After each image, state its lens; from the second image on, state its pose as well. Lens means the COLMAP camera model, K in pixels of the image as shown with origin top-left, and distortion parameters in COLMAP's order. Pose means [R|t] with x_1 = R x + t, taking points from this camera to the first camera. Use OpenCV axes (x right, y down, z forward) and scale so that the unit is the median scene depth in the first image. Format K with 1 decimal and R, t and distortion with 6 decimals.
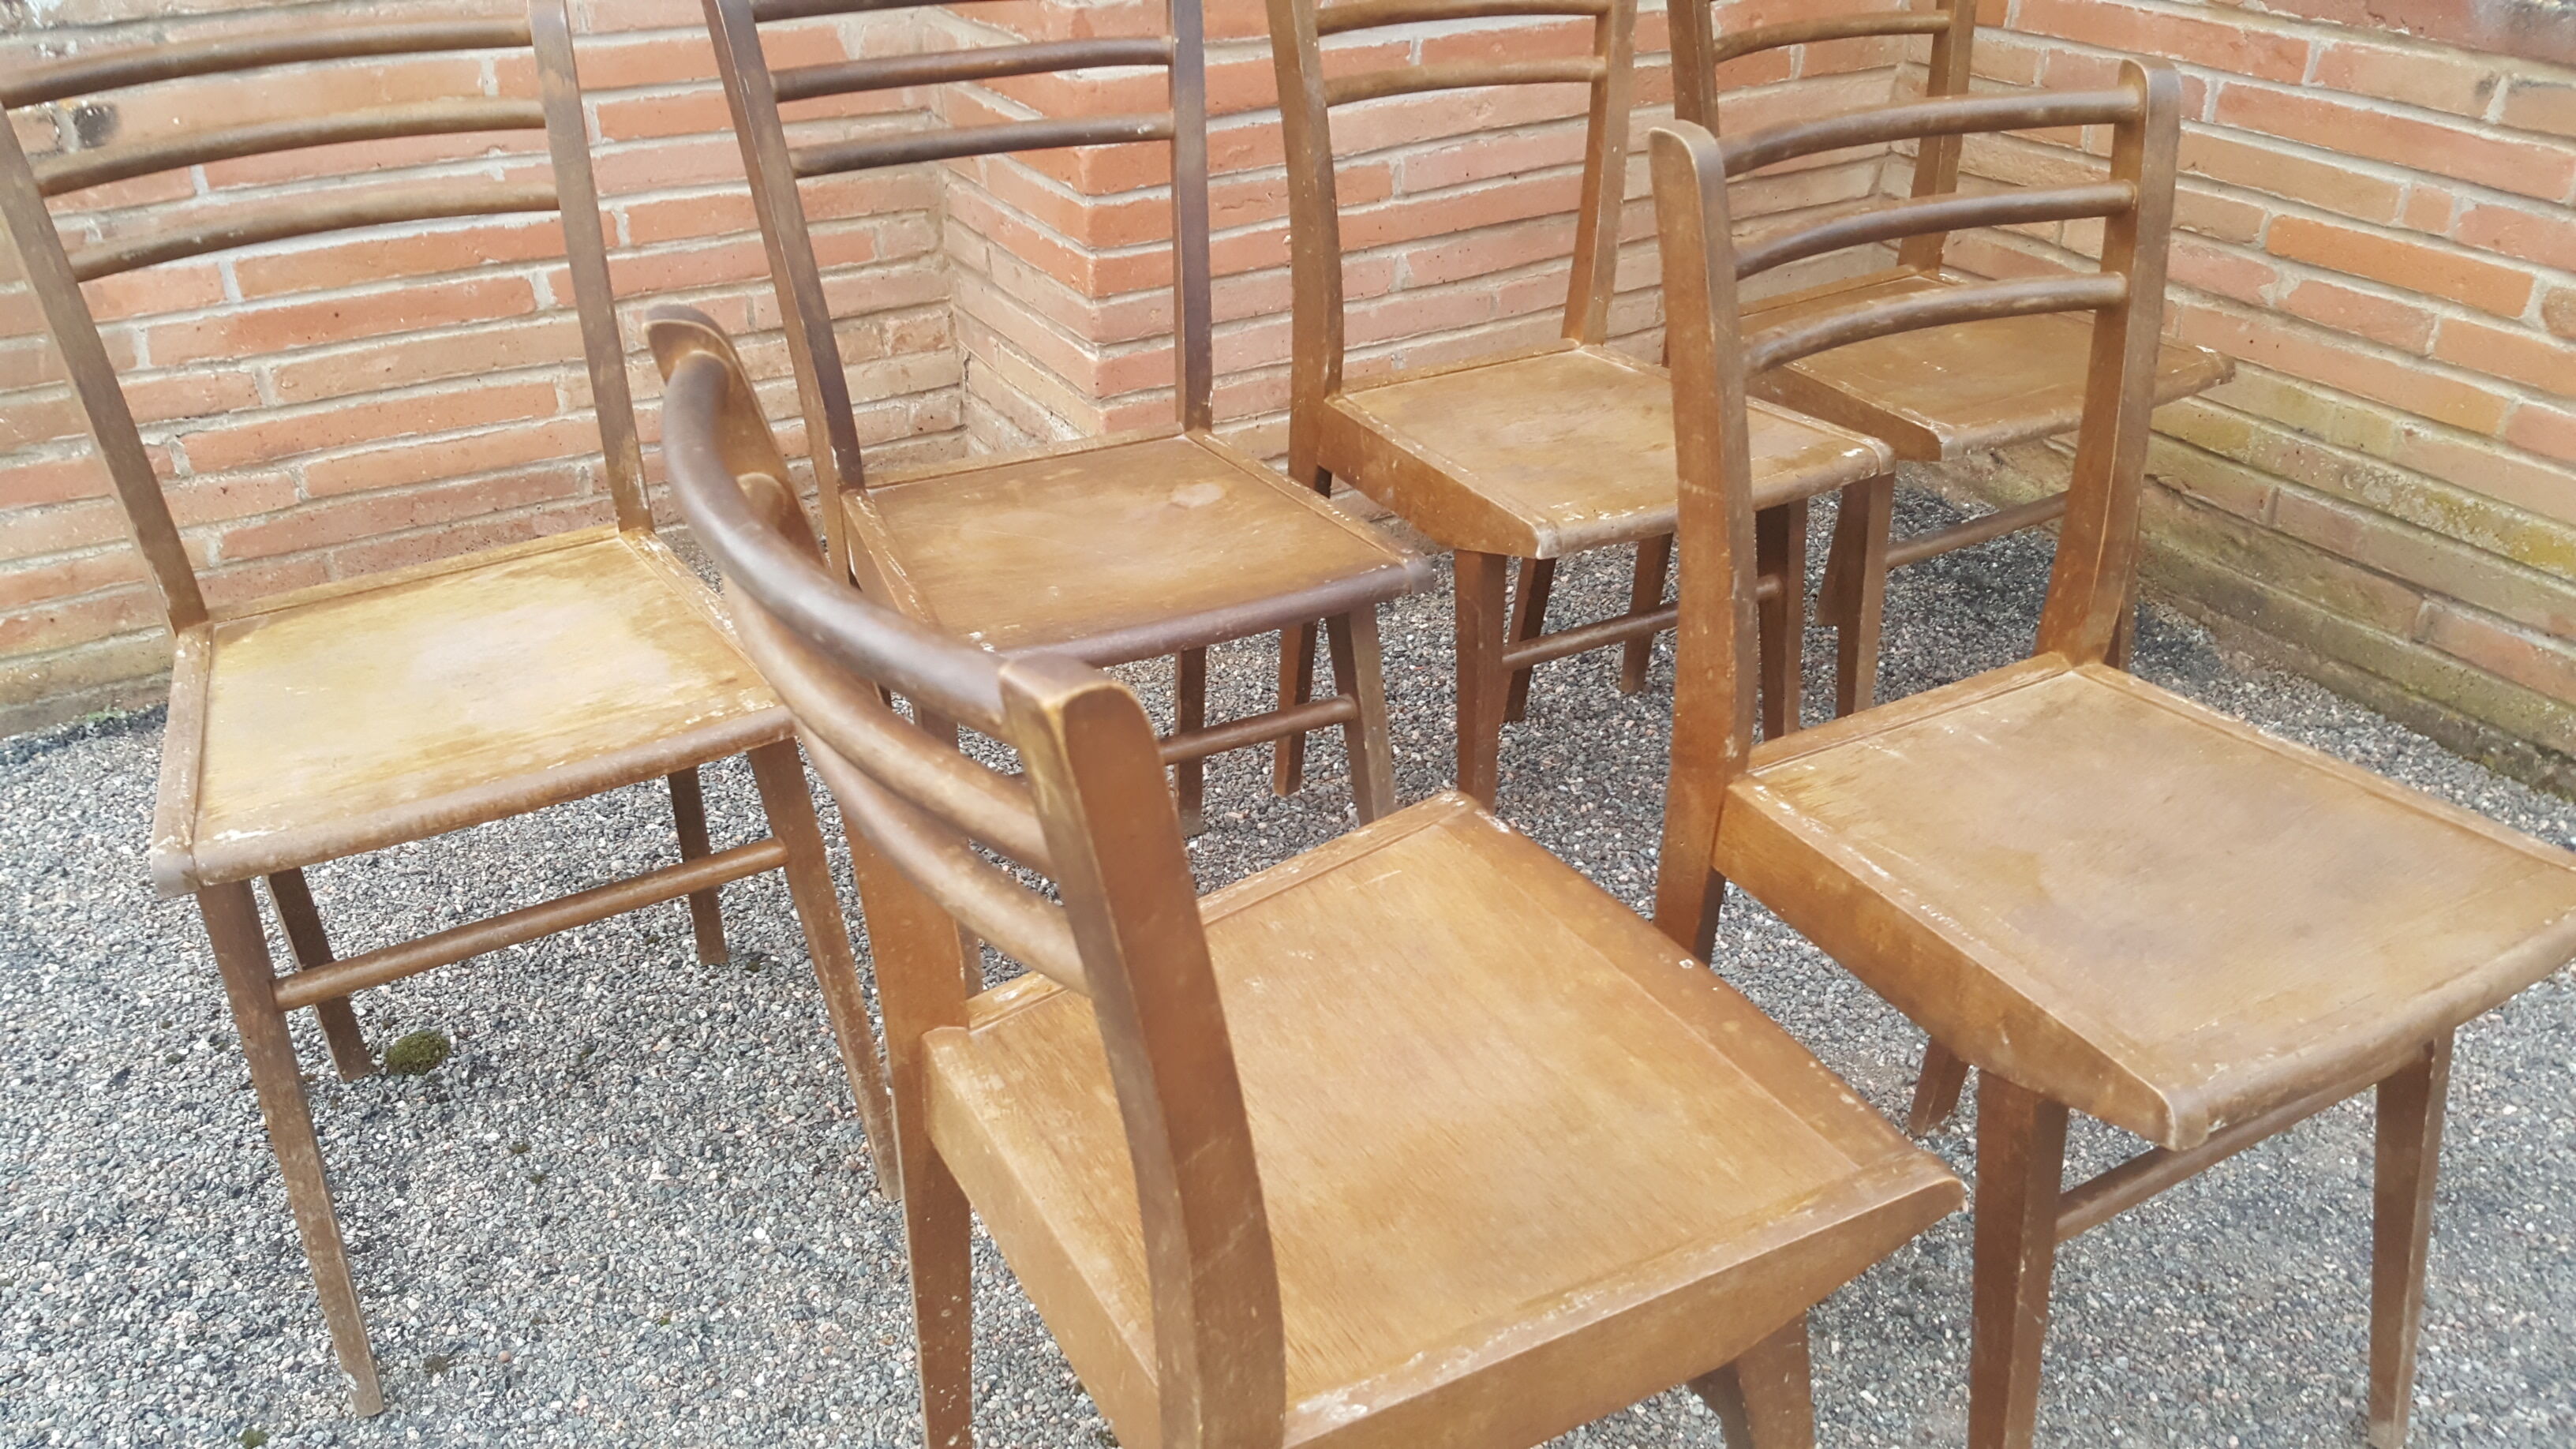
lens RADIAL K [[1956.0, 0, 1240.8], [0, 1956.0, 769.8], [0, 0, 1]] dist [0.045409, -0.074792]
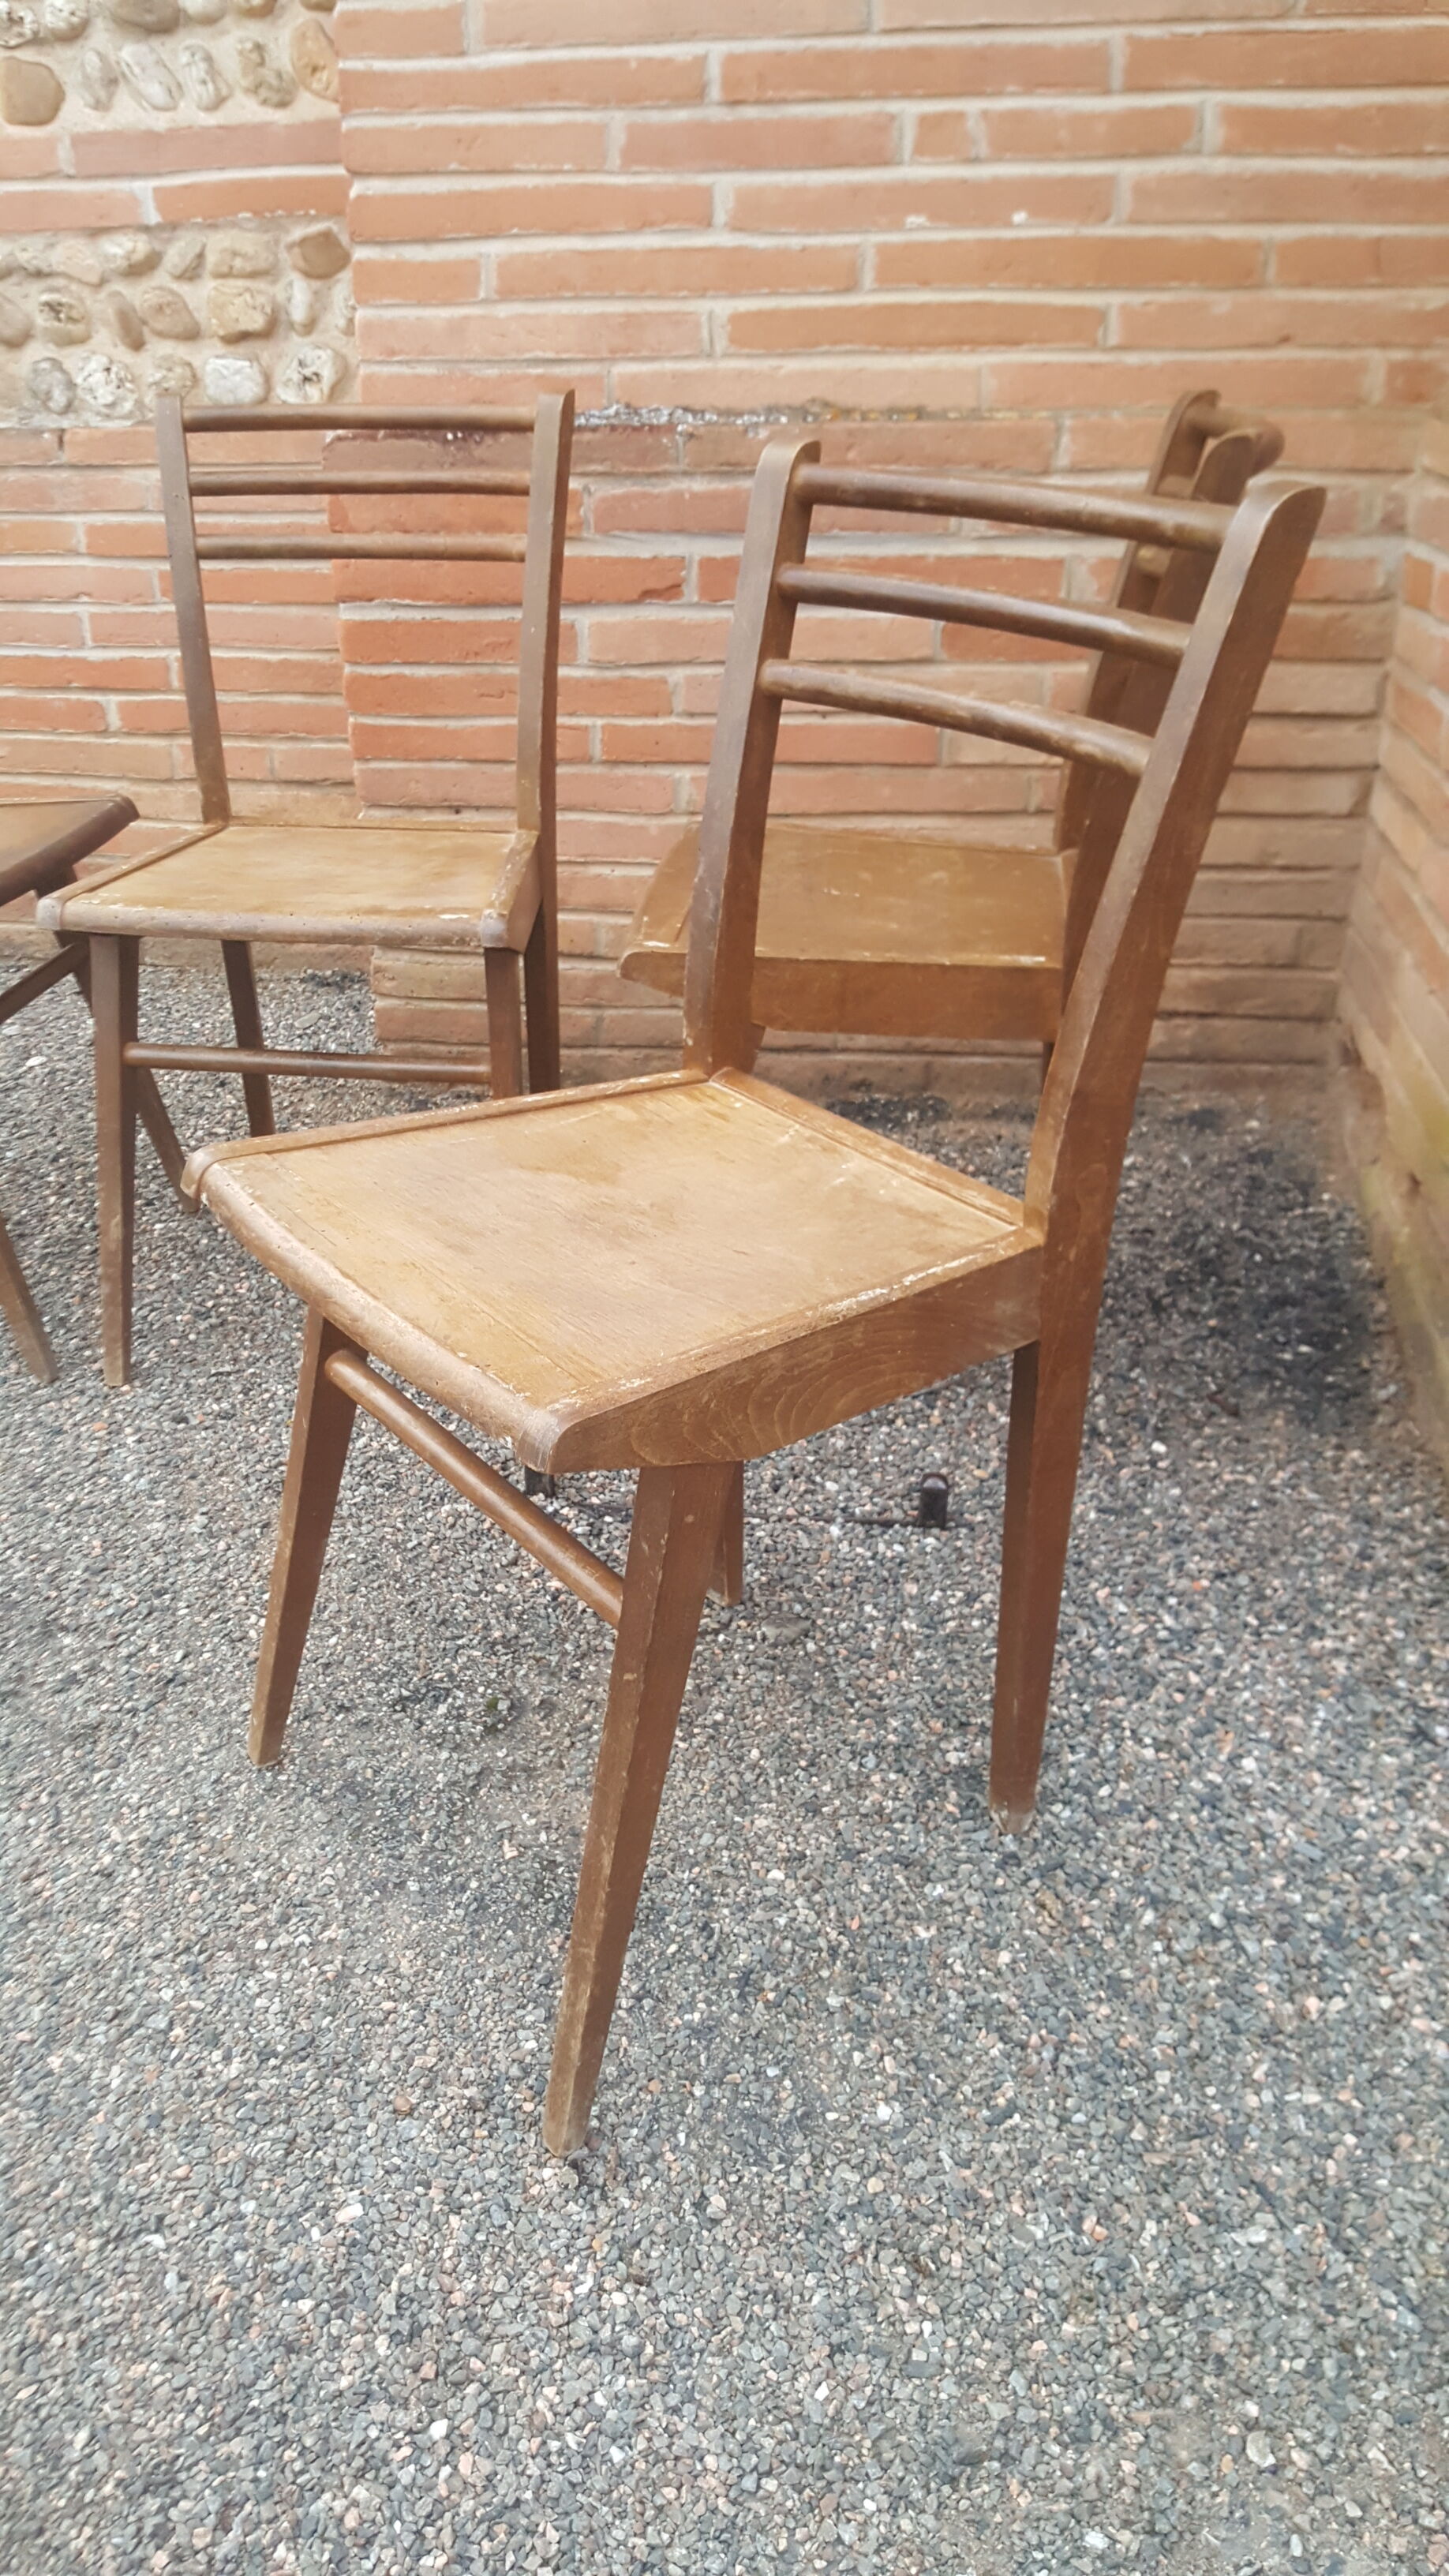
lens RADIAL K [[1989.4, 0, 621.9], [0, 1989.4, 1294.3], [0, 0, 1]] dist [0.061370, -0.147905]
pose [[0.763566, 0.272967, -0.585197, 0.810141], [-0.318945, 0.947423, 0.025768, -0.034384], [0.561463, 0.166970, 0.810481, 0.236517]]
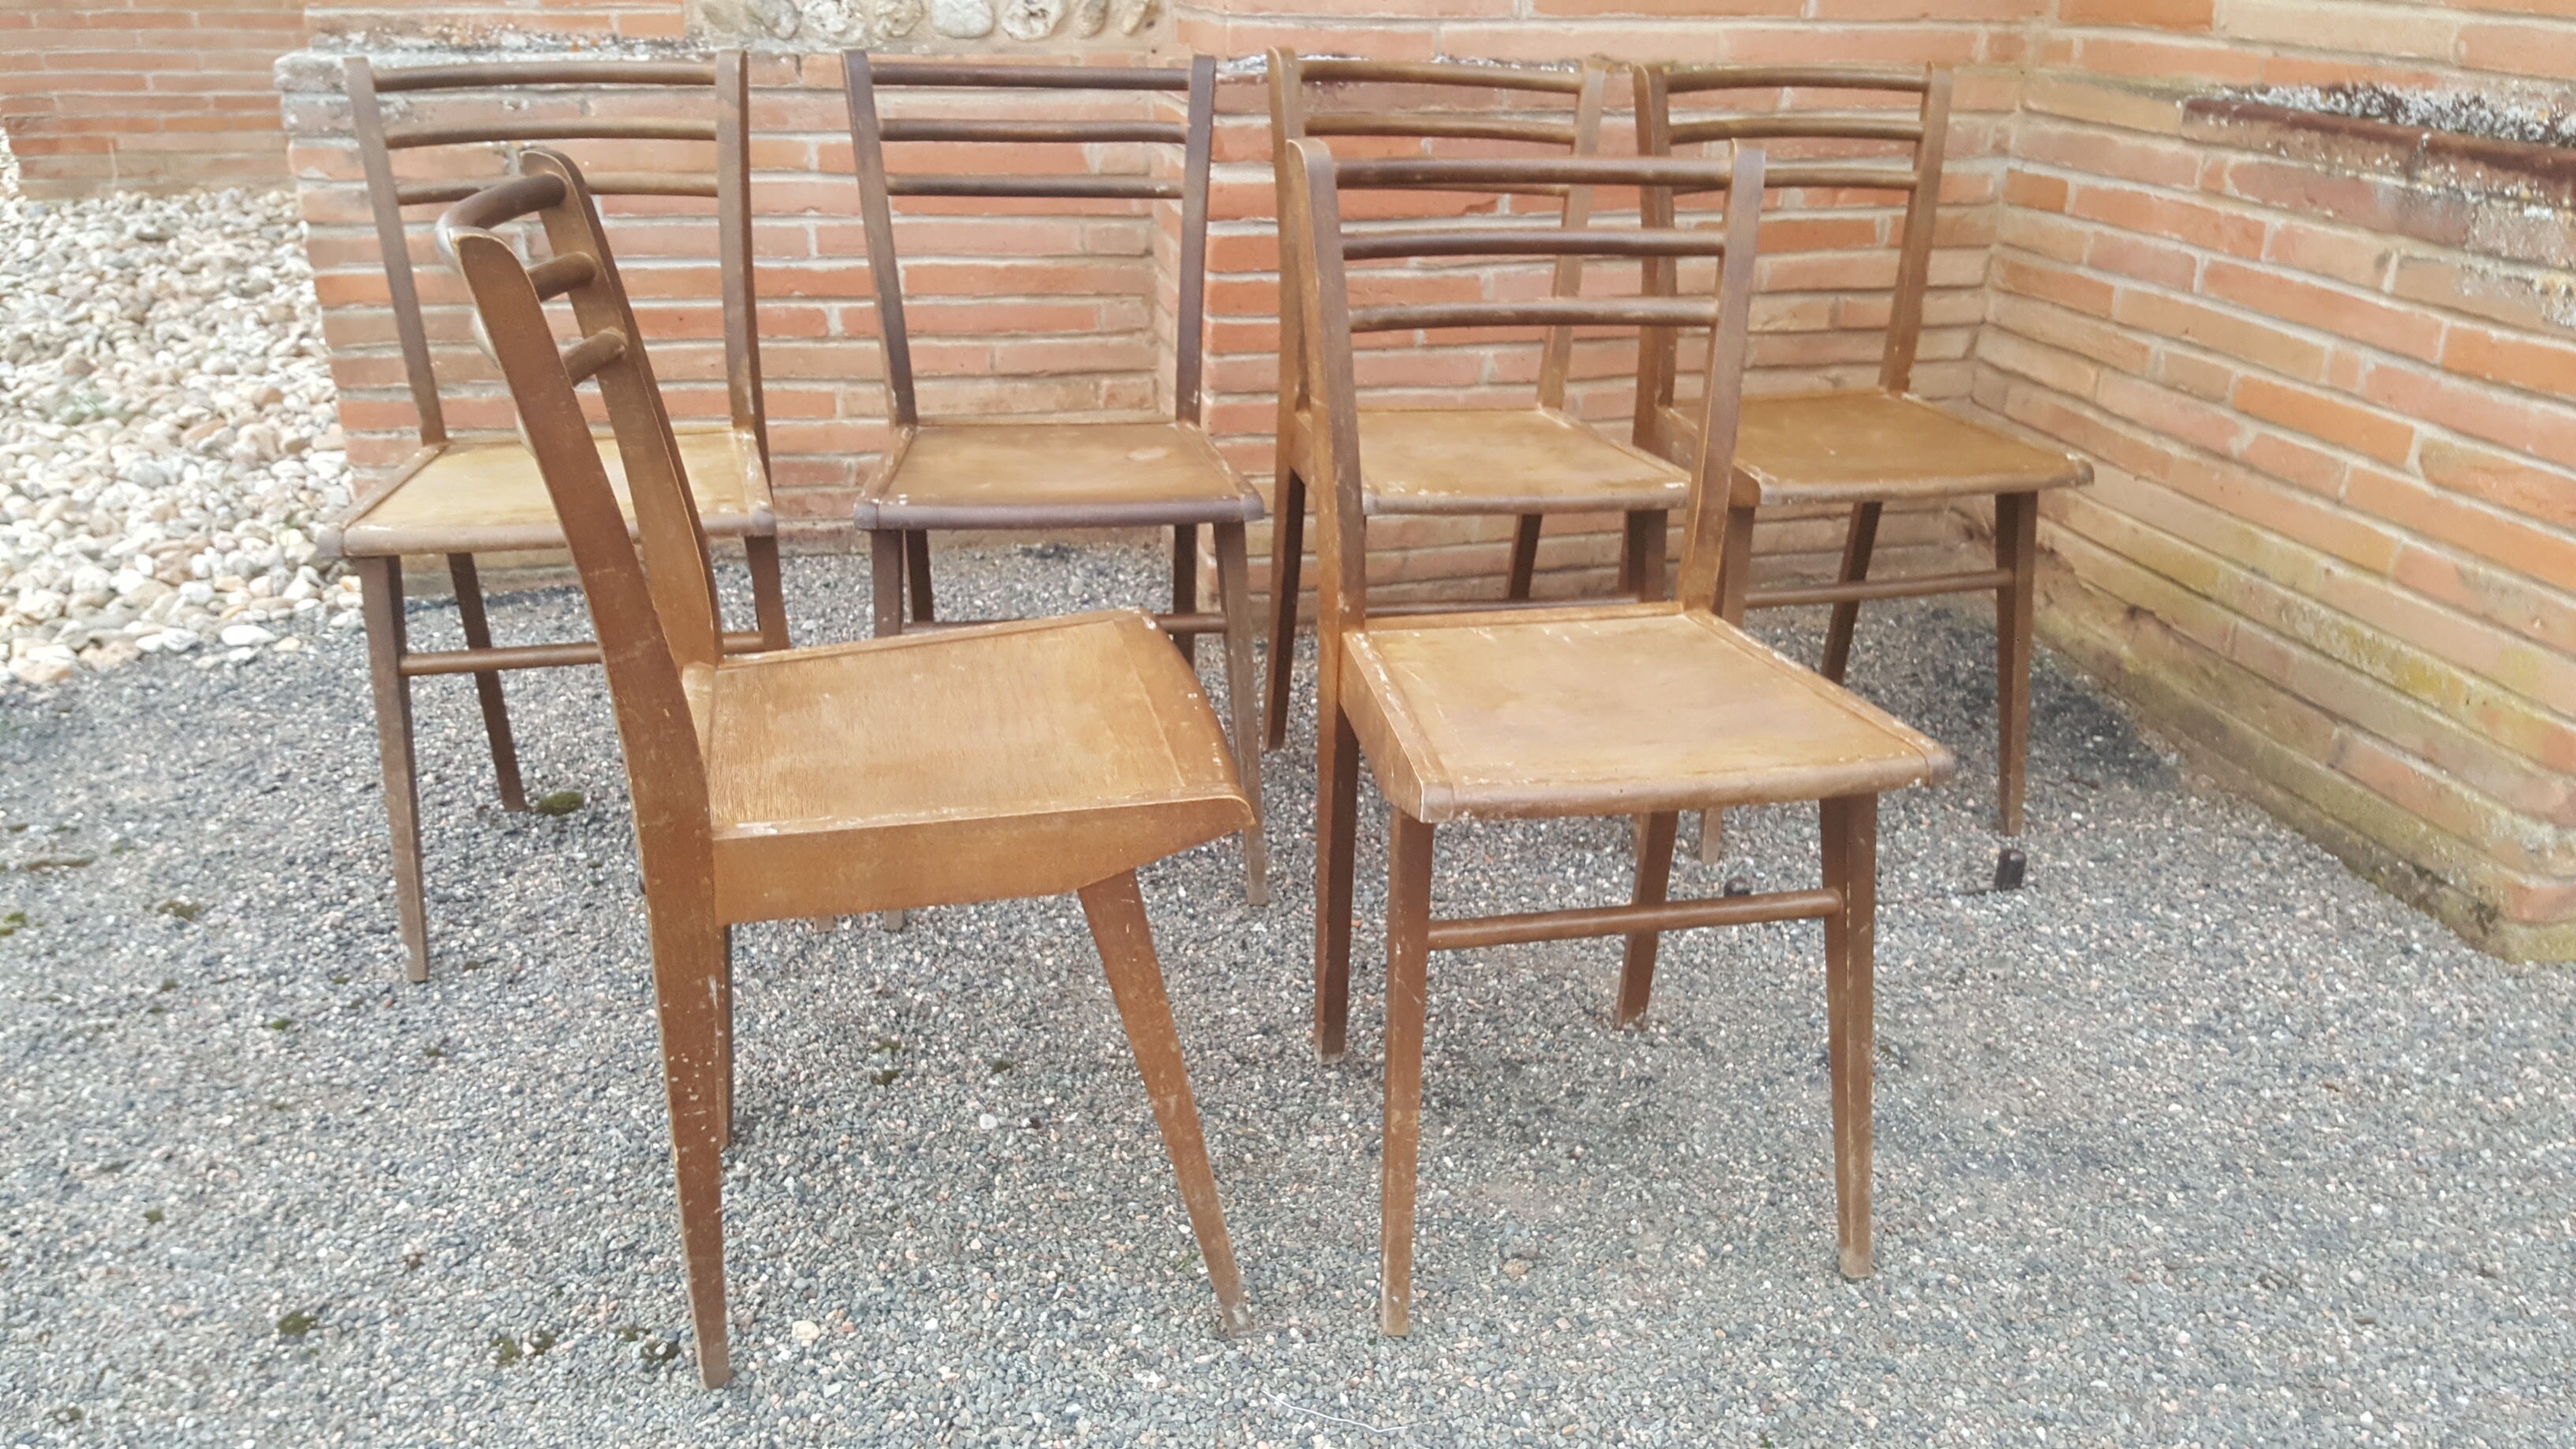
lens RADIAL K [[1989.6, 0, 1315.8], [0, 1989.6, 766.9], [0, 0, 1]] dist [0.070972, -0.140937]
pose [[0.960374, 0.135013, -0.243829, 0.351352], [-0.165227, 0.980329, -0.107955, 0.152713], [0.224457, 0.143964, 0.963791, -0.188391]]
